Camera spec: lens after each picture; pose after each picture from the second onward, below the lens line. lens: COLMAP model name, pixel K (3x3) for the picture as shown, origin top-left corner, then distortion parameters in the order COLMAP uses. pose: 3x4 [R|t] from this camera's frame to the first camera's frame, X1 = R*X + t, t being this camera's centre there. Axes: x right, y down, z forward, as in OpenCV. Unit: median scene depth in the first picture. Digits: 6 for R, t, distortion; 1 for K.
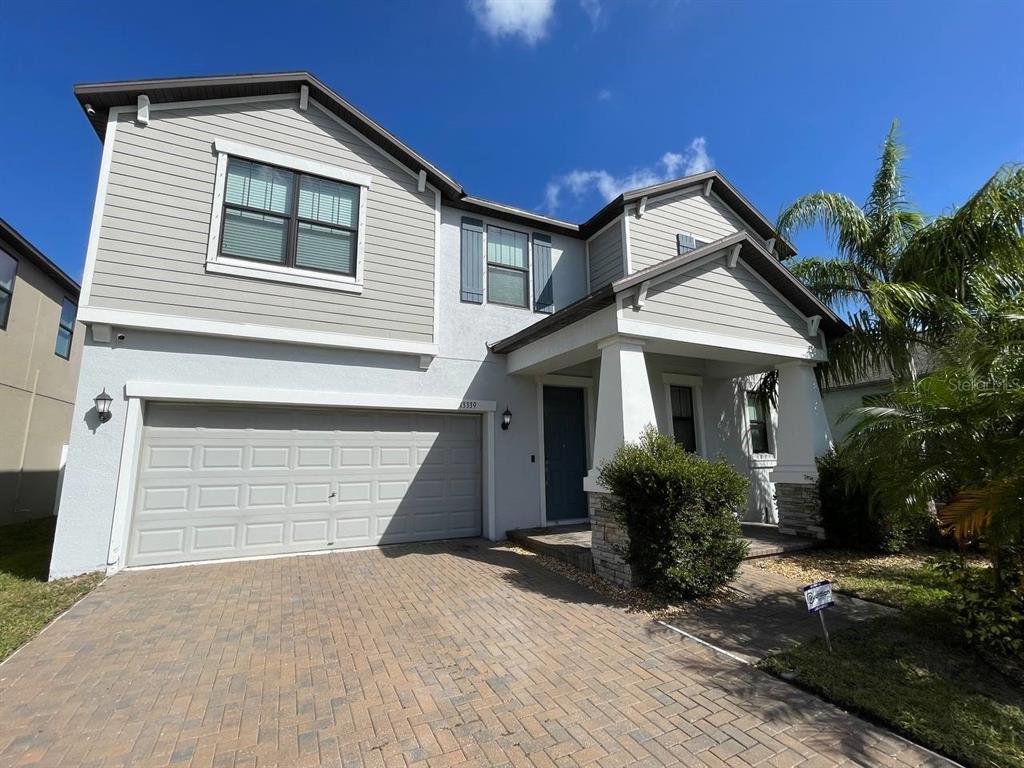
lens RADIAL K [[449.0, 0, 513.2], [0, 449.0, 382.4], [0, 0, 1]] dist [-0.001049, 0.000547]
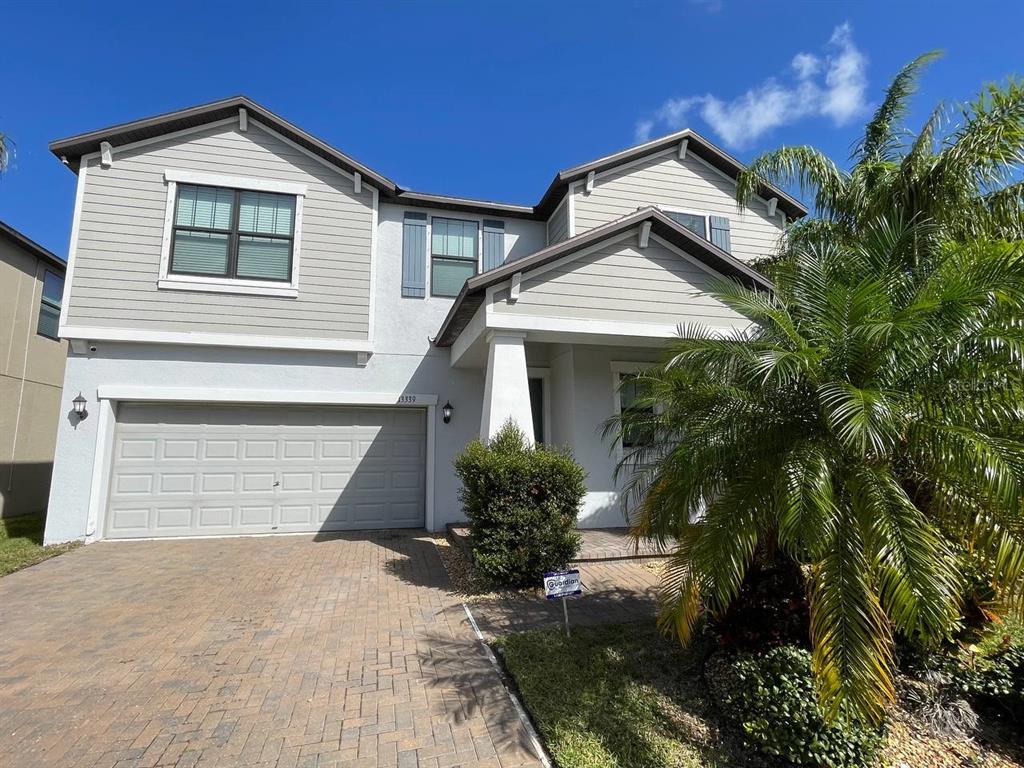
lens RADIAL K [[504.0, 0, 508.4], [0, 504.0, 380.4], [0, 0, 1]] dist [-0.000016, 0.000983]
pose [[0.978098, -0.023203, -0.206849, 0.420960], [0.028142, 0.999384, 0.020968, -0.011924], [0.206235, -0.026329, 0.978148, -0.081313]]
